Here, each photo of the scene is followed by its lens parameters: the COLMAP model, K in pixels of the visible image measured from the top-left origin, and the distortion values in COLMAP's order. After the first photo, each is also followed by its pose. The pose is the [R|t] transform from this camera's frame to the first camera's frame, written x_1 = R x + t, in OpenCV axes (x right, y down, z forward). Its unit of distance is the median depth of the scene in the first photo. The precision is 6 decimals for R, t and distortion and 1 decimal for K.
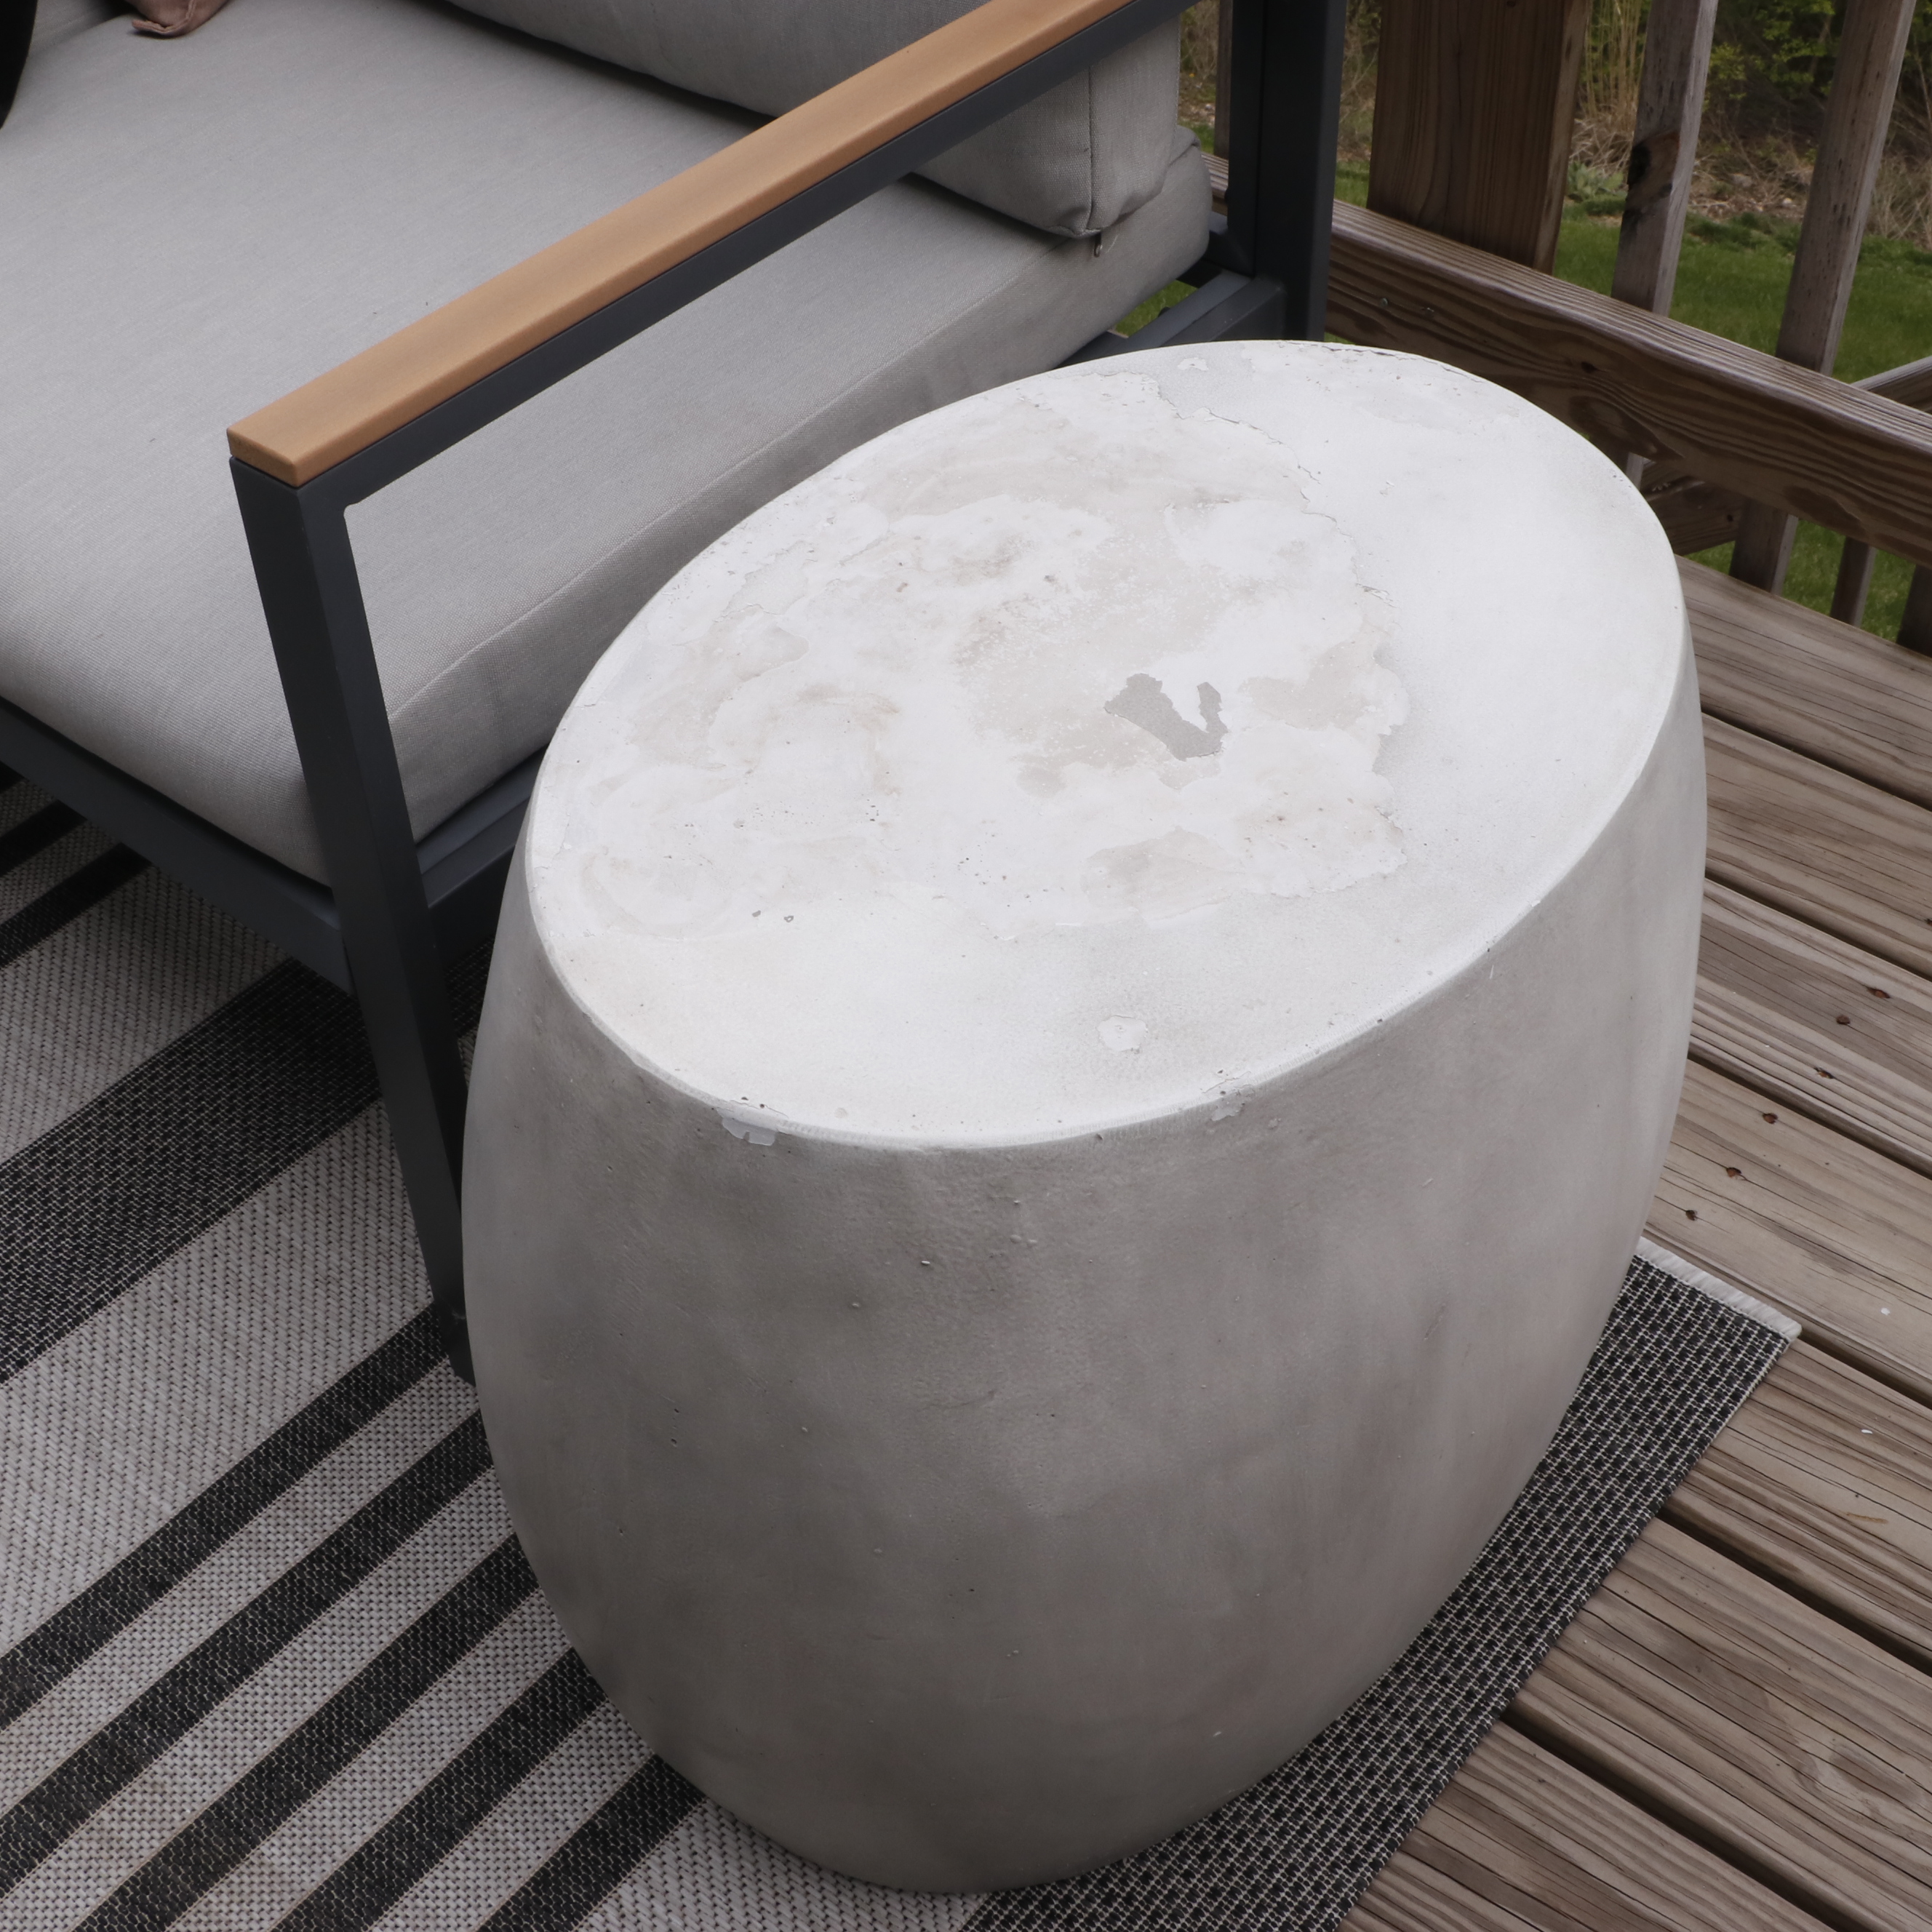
lens RADIAL K [[2747.2, 0, 963.5], [0, 2747.2, 964.0], [0, 0, 1]] dist [-0.096751, 0.000000]
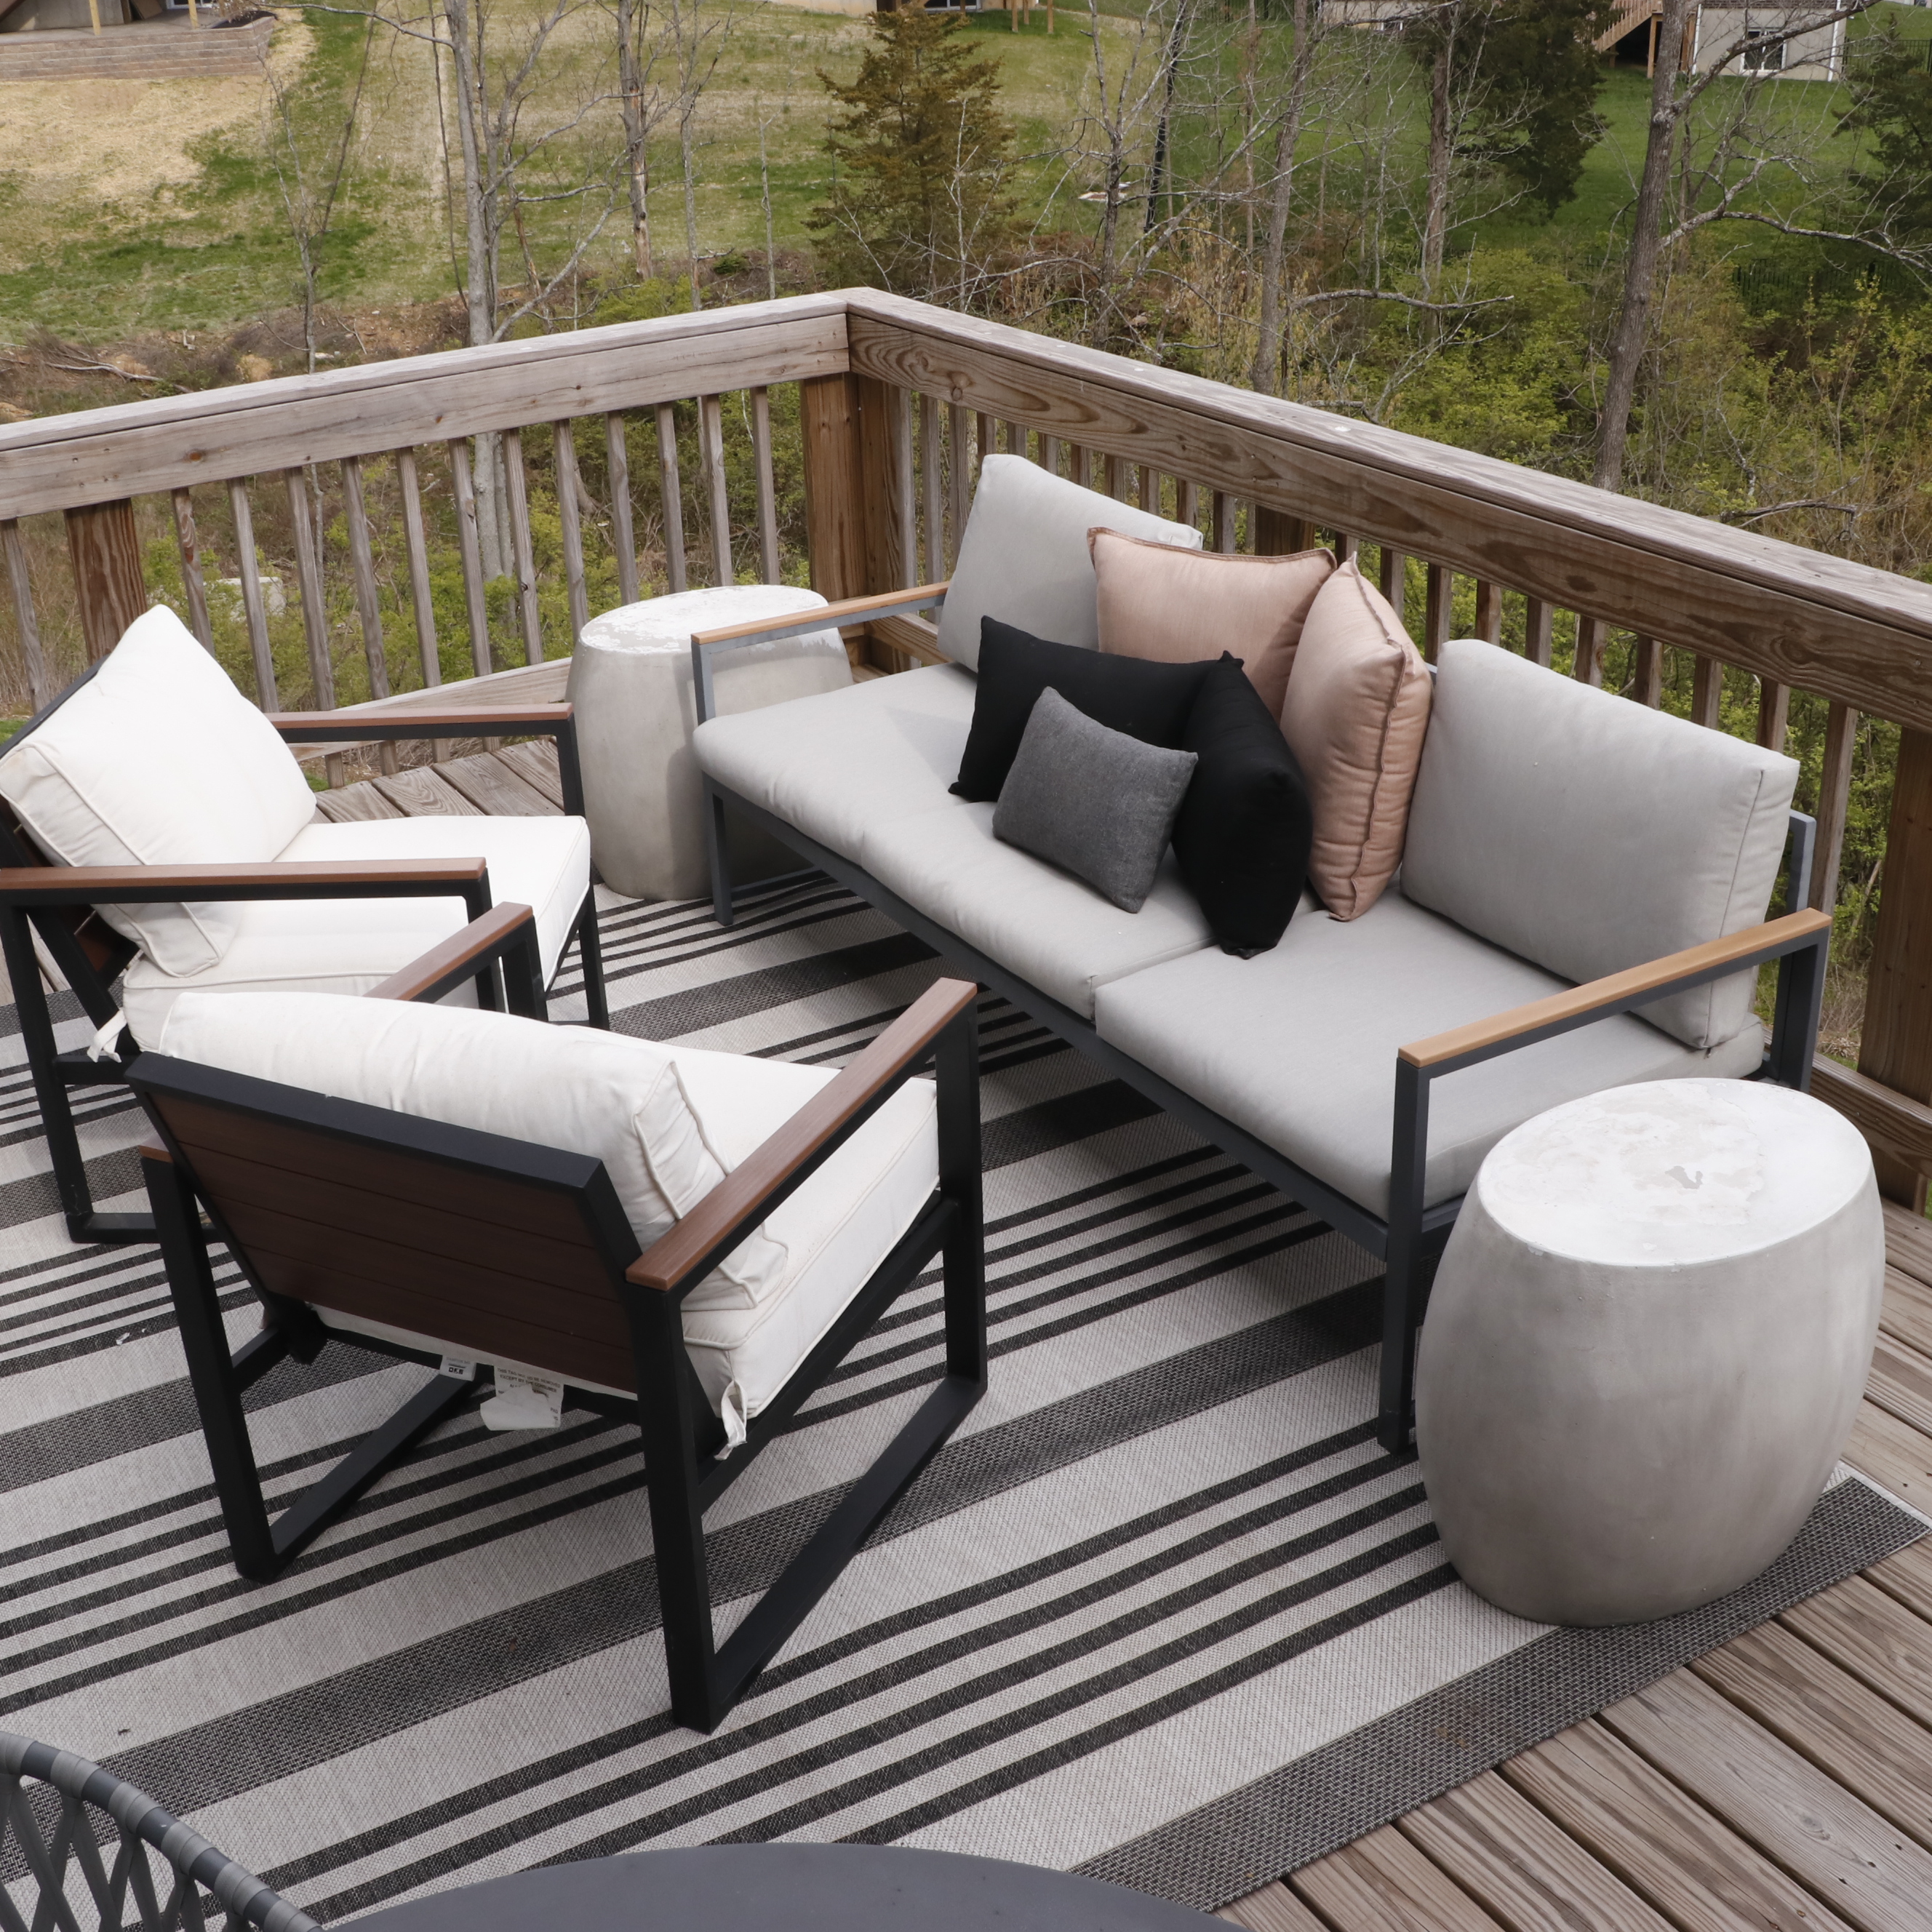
lens RADIAL K [[2448.6, 0, 958.8], [0, 2448.6, 973.9], [0, 0, 1]] dist [-0.124521, 0.000000]
pose [[0.940226, 0.136536, -0.311983, 0.100138], [-0.226102, 0.935338, -0.272066, 0.503526], [0.254663, 0.326344, 0.910300, -1.436942]]
